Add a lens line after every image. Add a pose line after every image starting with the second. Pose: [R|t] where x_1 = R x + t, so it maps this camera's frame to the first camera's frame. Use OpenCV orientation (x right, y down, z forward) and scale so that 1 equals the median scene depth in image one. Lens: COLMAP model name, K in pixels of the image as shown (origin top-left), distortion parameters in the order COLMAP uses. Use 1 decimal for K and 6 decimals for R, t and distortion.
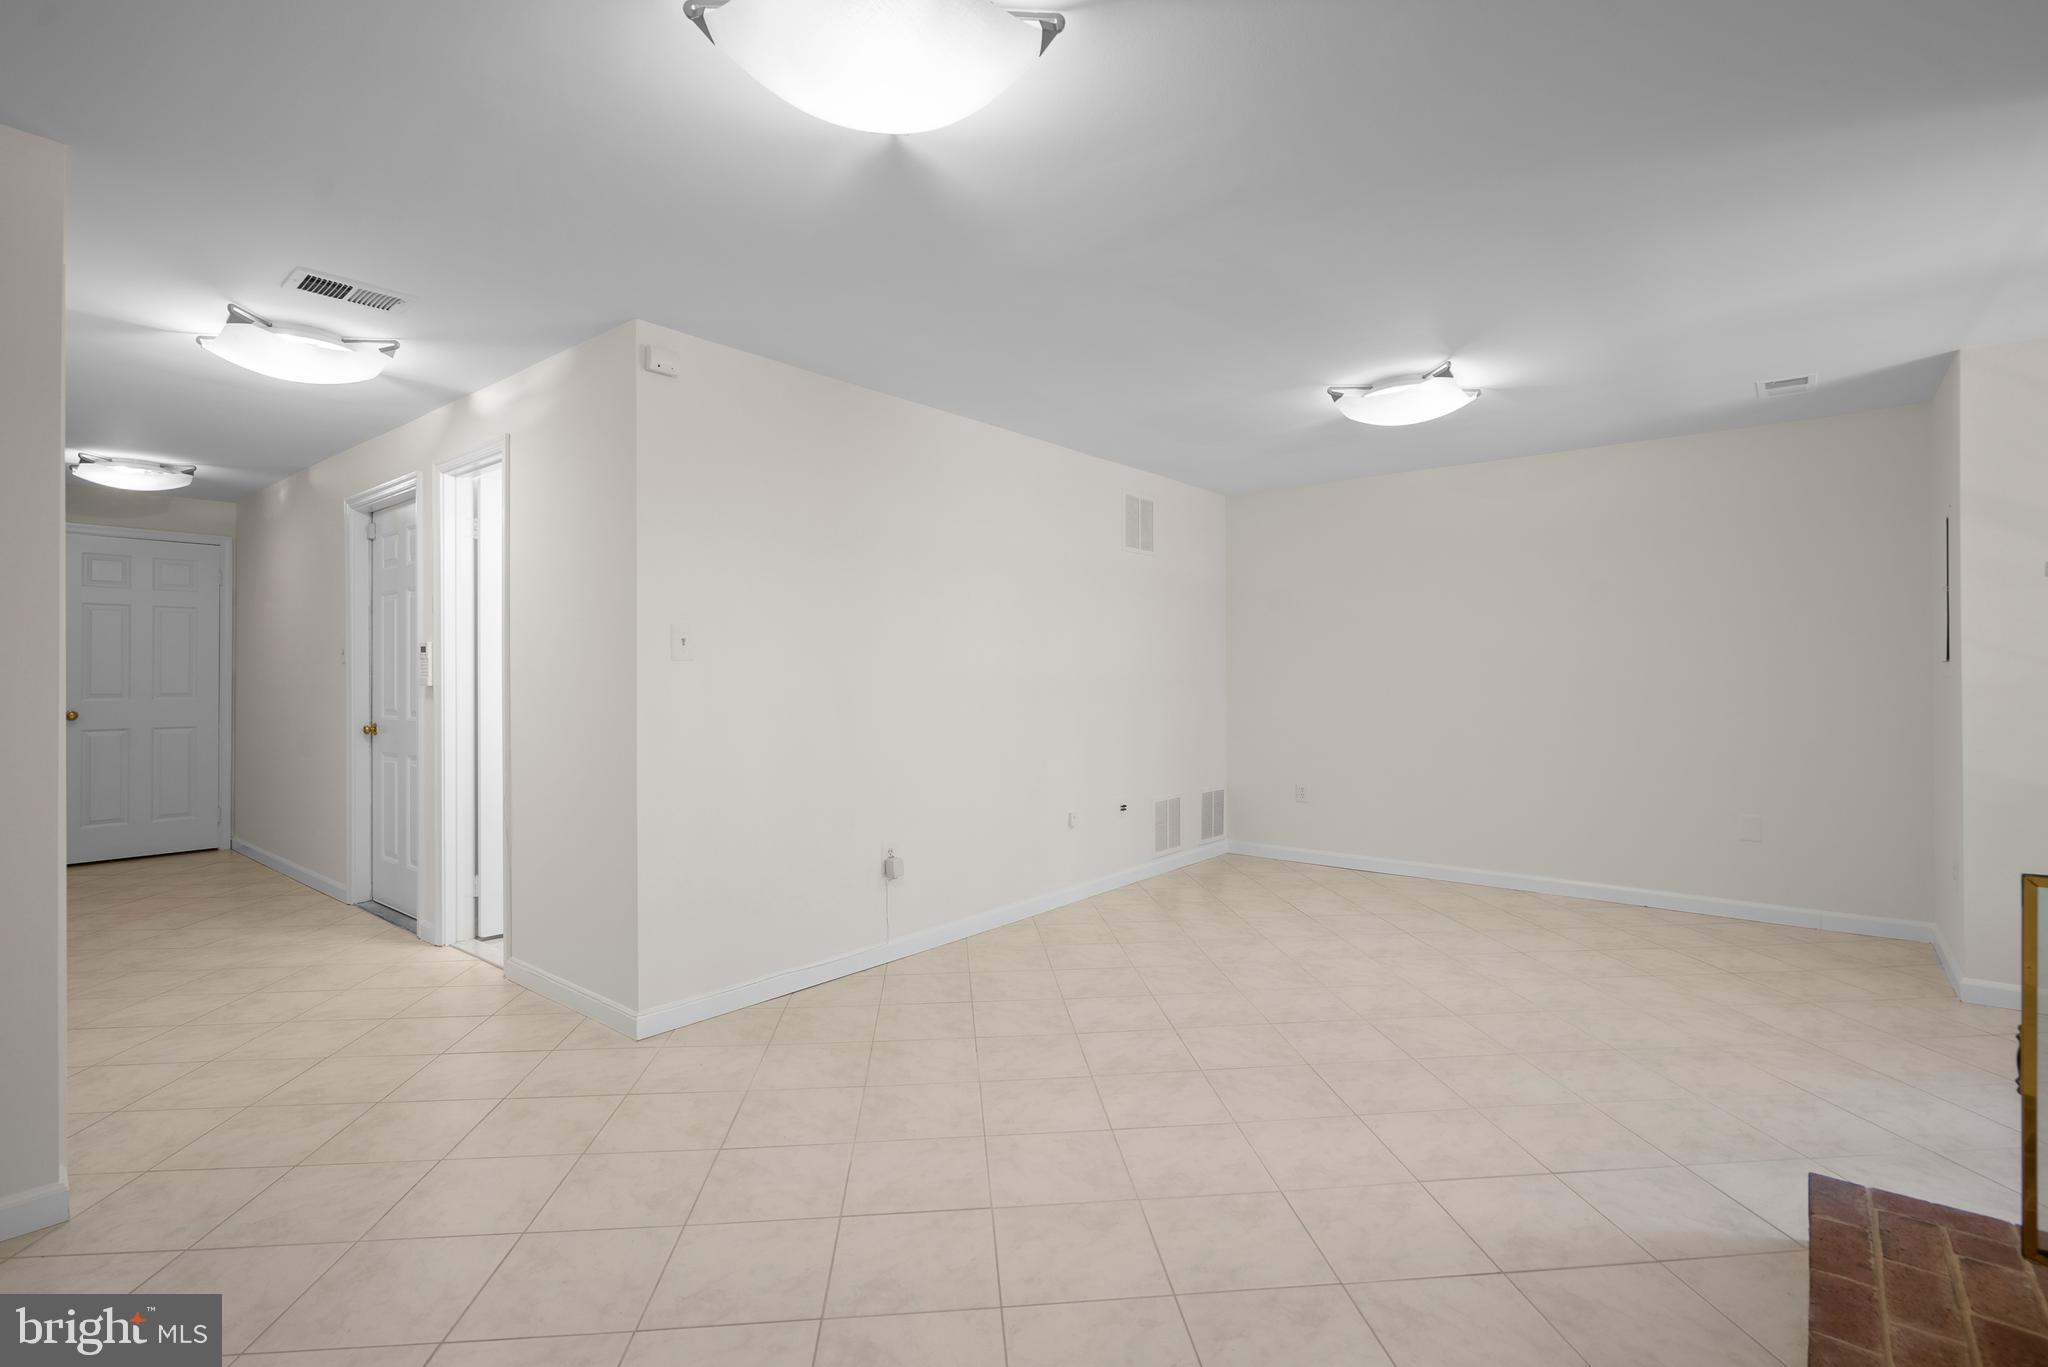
lens RADIAL K [[945.2, 0, 1024.2], [0, 945.2, 671.5], [0, 0, 1]] dist [-0.002662, 0.000566]
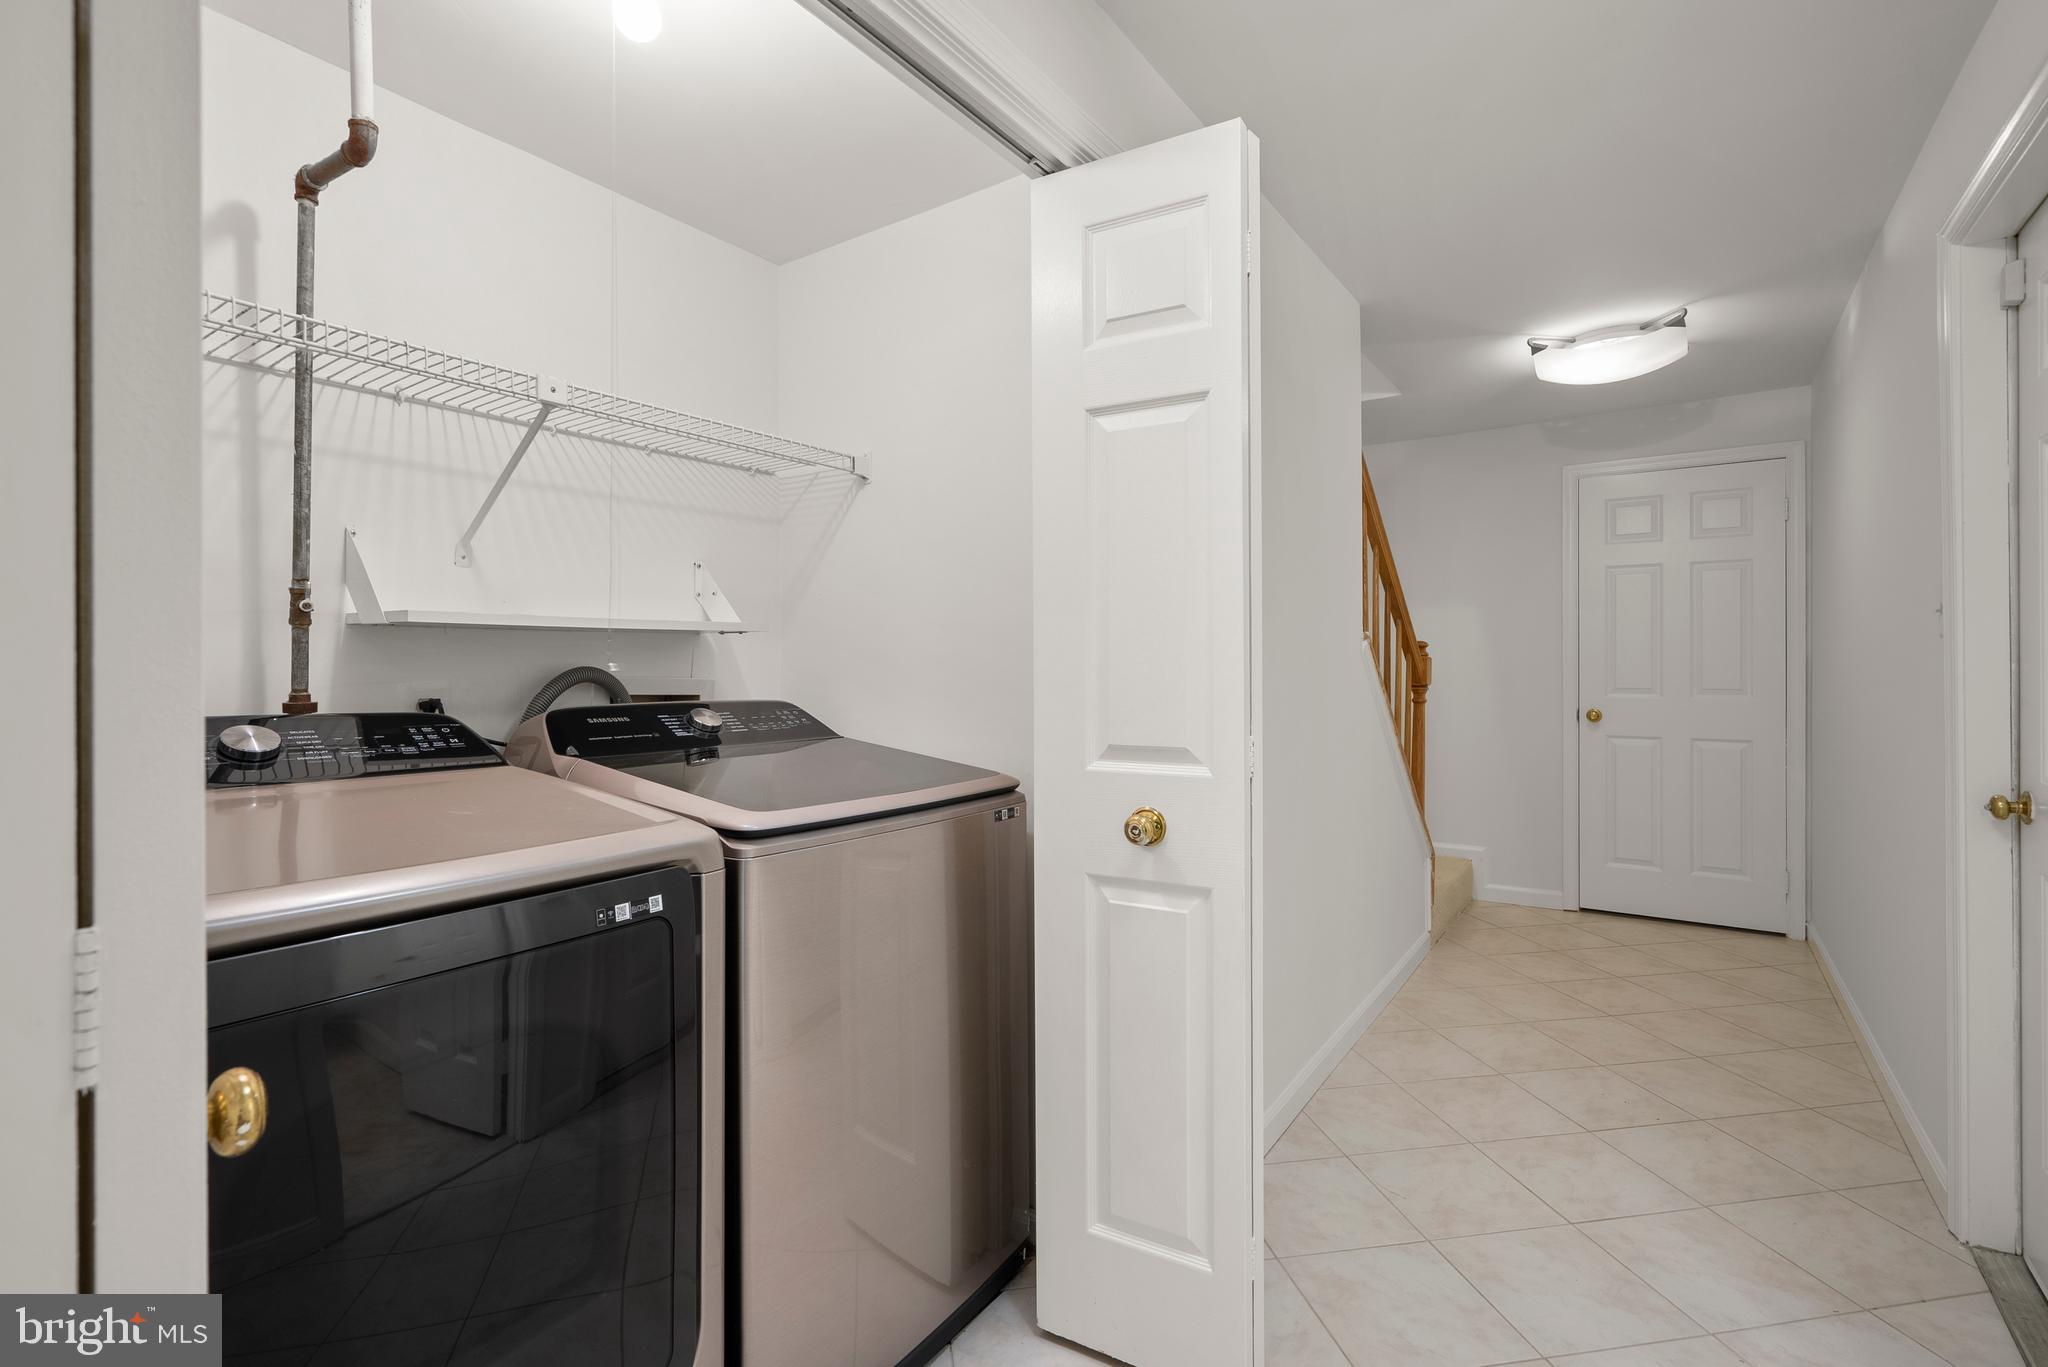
lens RADIAL K [[945.2, 0, 1017.9], [0, 945.2, 653.5], [0, 0, 1]] dist [-0.002662, 0.000566]
pose [[0.087357, -0.005931, -0.996159, -0.347051], [-0.001971, 0.999979, -0.006127, 0.002953], [0.996175, 0.002499, 0.087343, 0.563903]]
